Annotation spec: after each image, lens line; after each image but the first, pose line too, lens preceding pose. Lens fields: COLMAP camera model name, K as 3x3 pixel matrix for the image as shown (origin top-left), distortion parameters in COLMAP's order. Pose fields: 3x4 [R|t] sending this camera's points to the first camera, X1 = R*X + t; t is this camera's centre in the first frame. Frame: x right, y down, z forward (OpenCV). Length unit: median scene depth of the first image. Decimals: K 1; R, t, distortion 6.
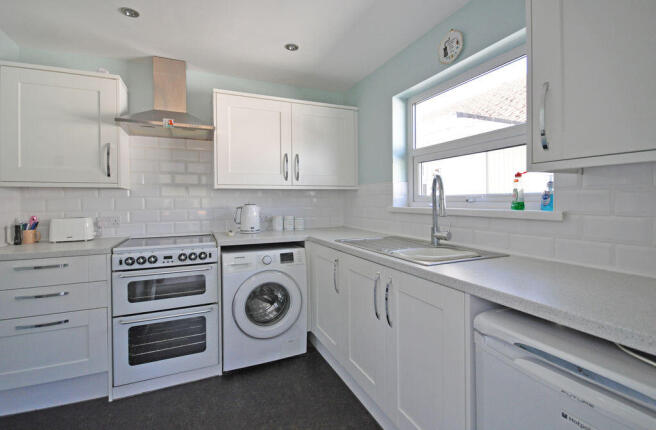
lens RADIAL K [[304.2, 0, 324.2], [0, 304.2, 204.4], [0, 0, 1]] dist [0.016368, 0.000211]
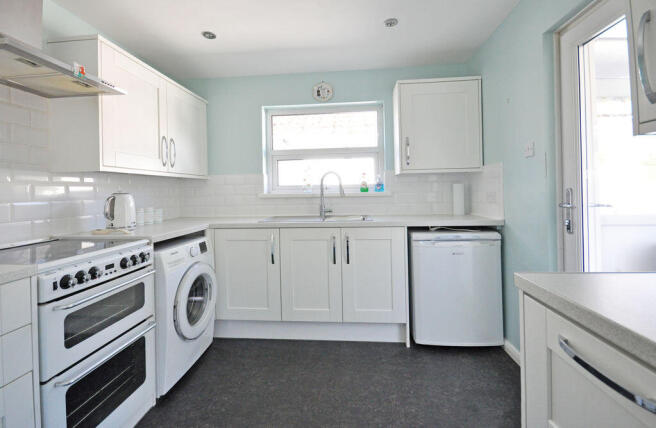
lens RADIAL K [[304.2, 0, 316.6], [0, 304.2, 190.0], [0, 0, 1]] dist [0.016368, 0.000211]
pose [[0.495426, 0.002175, 0.868647, -0.875743], [0.026086, 0.999509, -0.017380, 0.022299], [-0.868258, 0.031270, 0.495126, 0.228512]]
